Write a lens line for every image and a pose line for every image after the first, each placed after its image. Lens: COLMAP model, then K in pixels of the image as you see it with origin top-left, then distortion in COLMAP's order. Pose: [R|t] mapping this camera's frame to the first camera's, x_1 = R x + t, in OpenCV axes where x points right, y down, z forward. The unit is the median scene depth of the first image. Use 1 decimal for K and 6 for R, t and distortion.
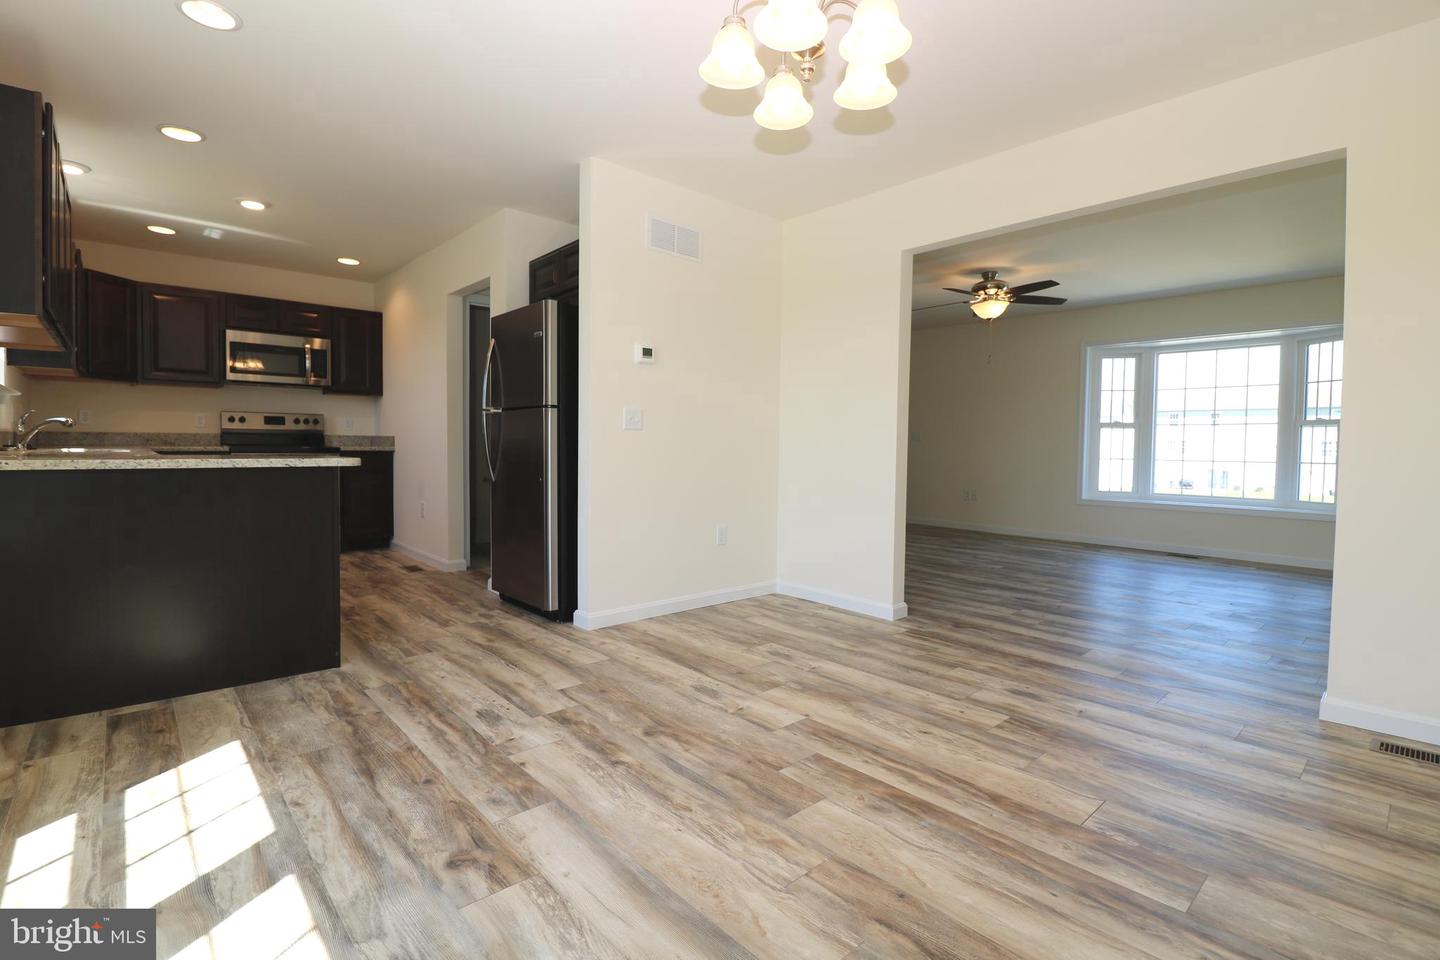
lens RADIAL K [[666.6, 0, 714.2], [0, 666.6, 467.1], [0, 0, 1]] dist [-0.002911, -0.010400]
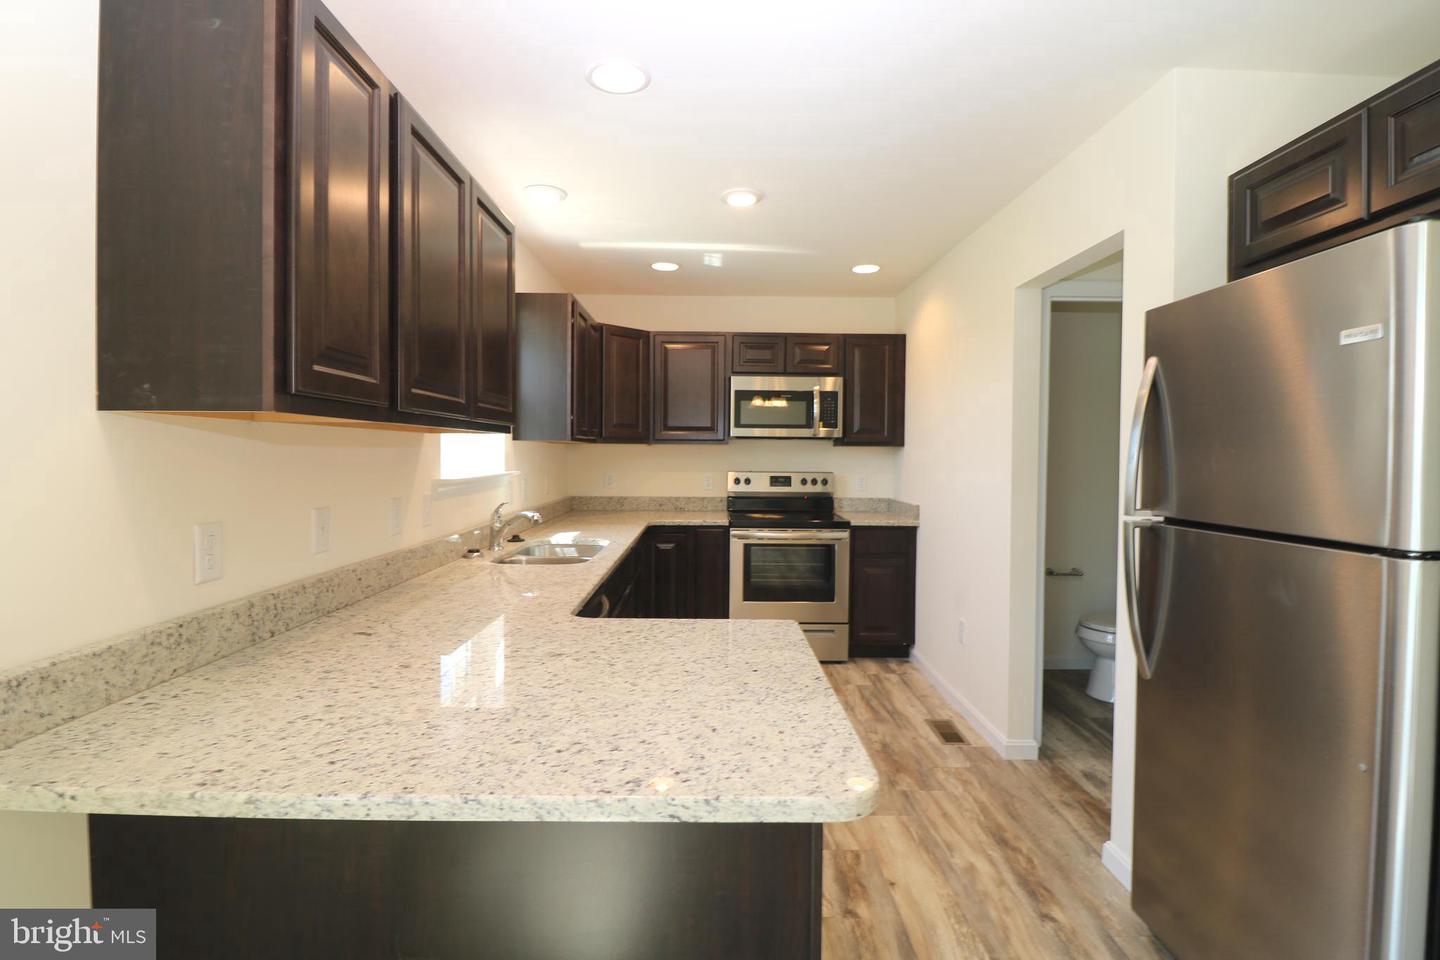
lens RADIAL K [[666.6, 0, 712.8], [0, 666.6, 473.3], [0, 0, 1]] dist [-0.002911, -0.010400]
pose [[0.747411, 0.014336, -0.664208, -0.188250], [-0.023625, 0.999708, -0.005007, -0.077965], [0.663942, 0.019435, 0.747531, 0.348310]]
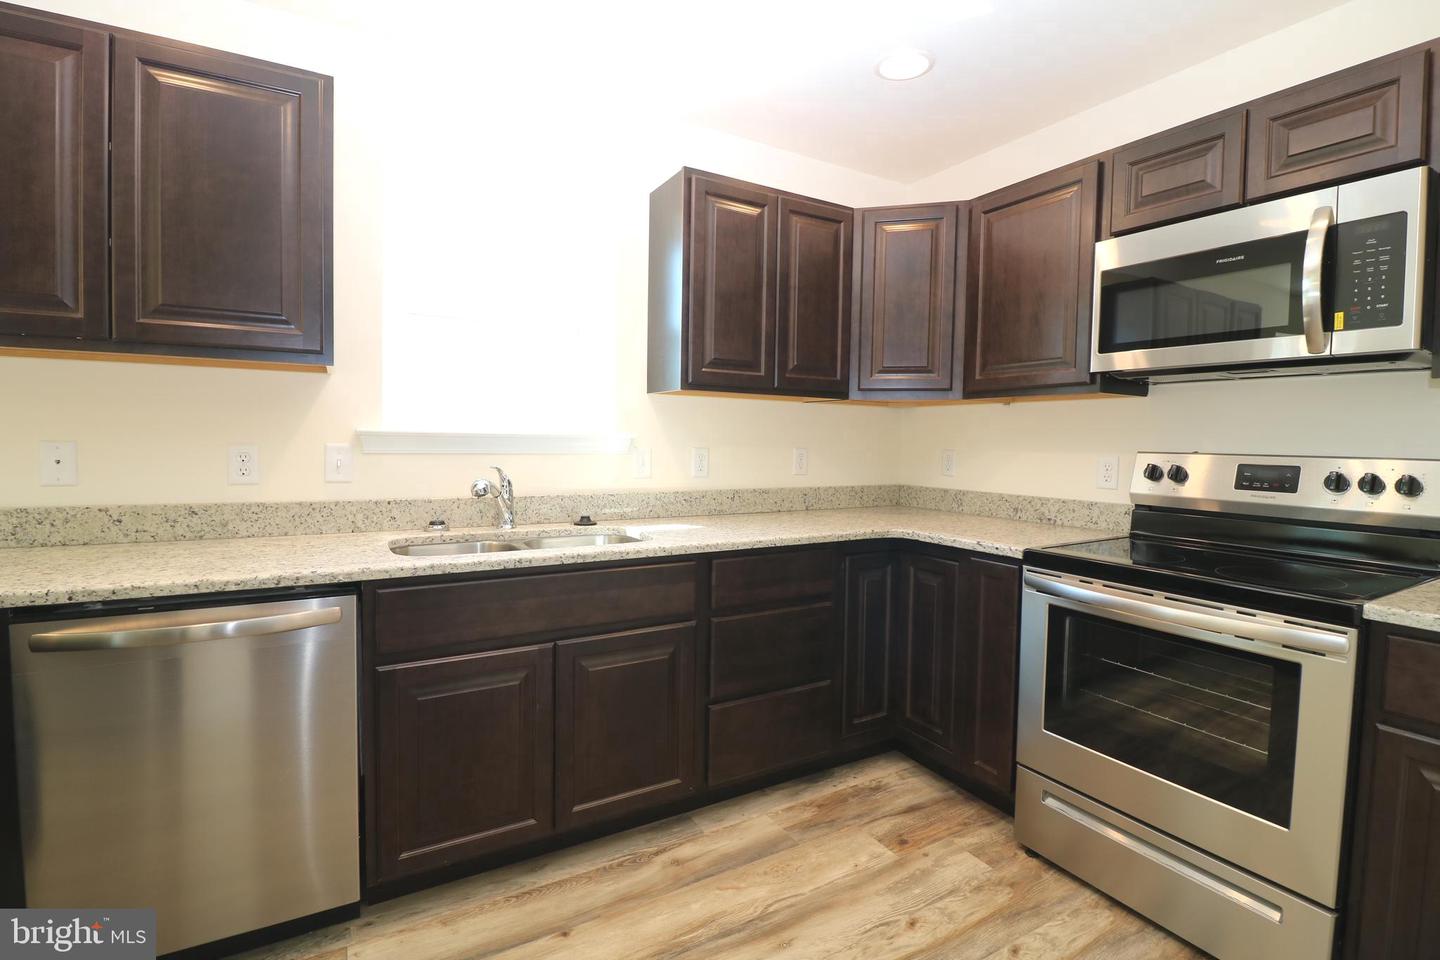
lens RADIAL K [[666.6, 0, 716.3], [0, 666.6, 471.7], [0, 0, 1]] dist [-0.002911, -0.010400]
pose [[-0.202337, 0.032797, -0.978767, -0.296256], [-0.058257, 0.997266, 0.045461, -0.076559], [0.977582, 0.066219, -0.199873, 0.841725]]
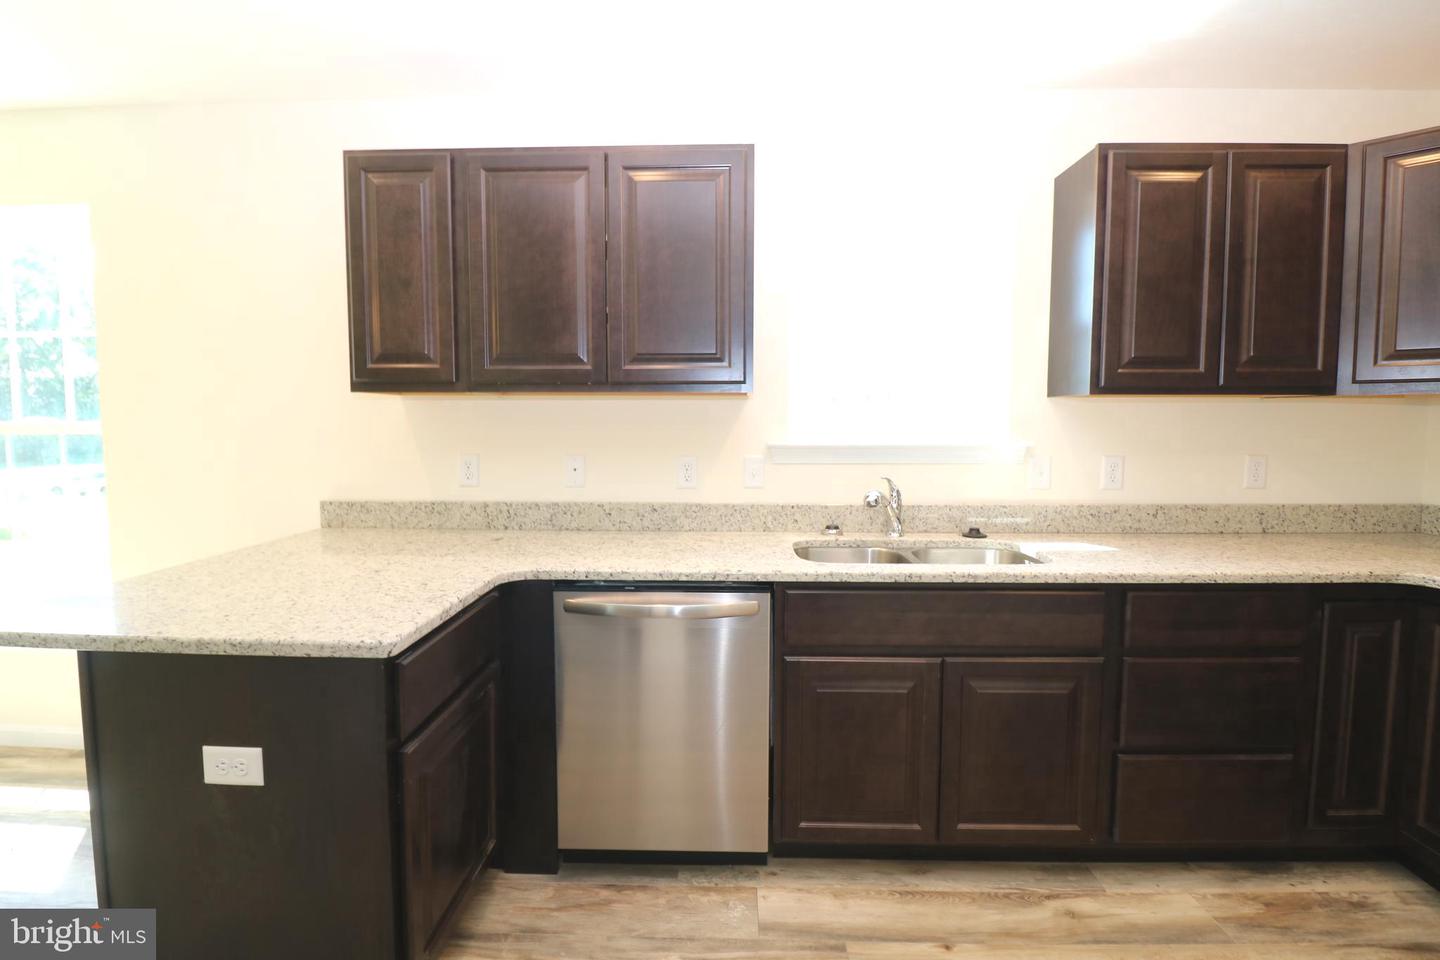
lens RADIAL K [[666.6, 0, 714.5], [0, 666.6, 469.1], [0, 0, 1]] dist [-0.002911, -0.010400]
pose [[-0.689556, 0.041141, -0.723063, -0.284352], [-0.036478, 0.995145, 0.091409, -0.093042], [0.723313, 0.089408, -0.684707, 0.840238]]
